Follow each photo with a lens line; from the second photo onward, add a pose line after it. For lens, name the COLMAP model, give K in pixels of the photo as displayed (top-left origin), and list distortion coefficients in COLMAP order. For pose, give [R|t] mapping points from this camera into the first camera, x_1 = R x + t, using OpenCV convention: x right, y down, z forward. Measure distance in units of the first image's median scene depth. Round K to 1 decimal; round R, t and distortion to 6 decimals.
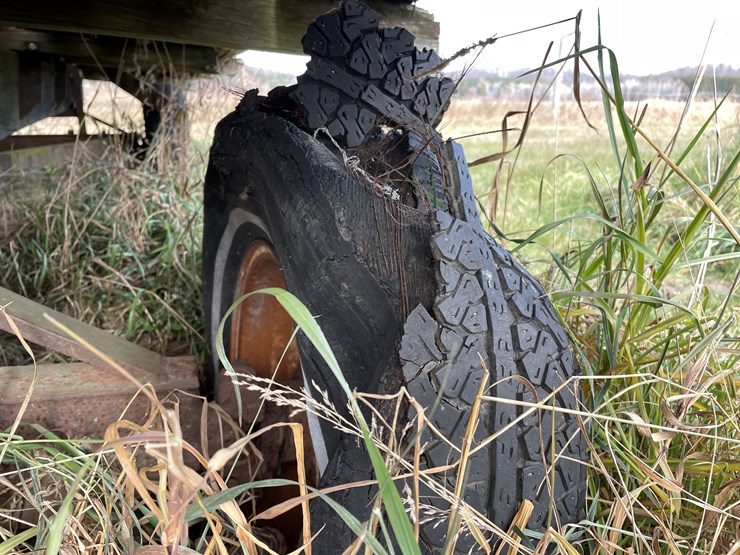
lens RADIAL K [[564.5, 0, 360.0], [0, 564.5, 277.1], [0, 0, 1]] dist [0.091670, -0.114477]
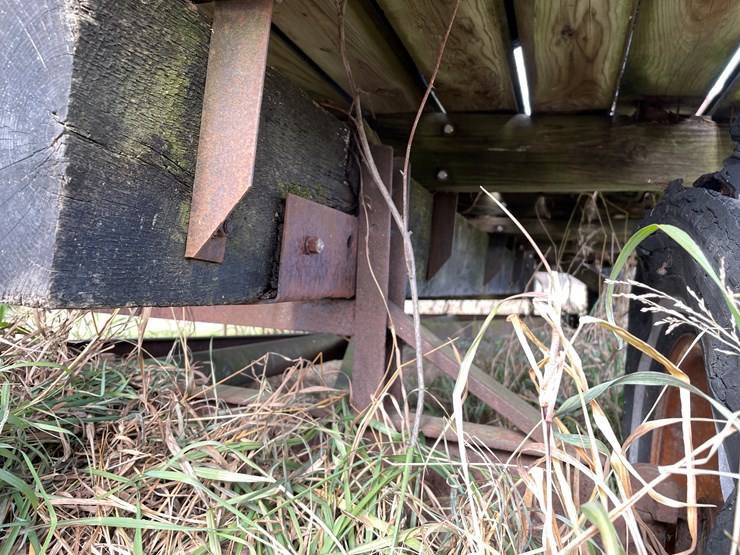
lens RADIAL K [[578.5, 0, 381.4], [0, 578.5, 277.2], [0, 0, 1]] dist [-0.008833, -0.005015]
pose [[0.769506, -0.034490, -0.637707, 0.040327], [-0.178837, 0.946953, -0.267015, 0.136197], [0.613088, 0.319515, 0.722519, -0.034972]]
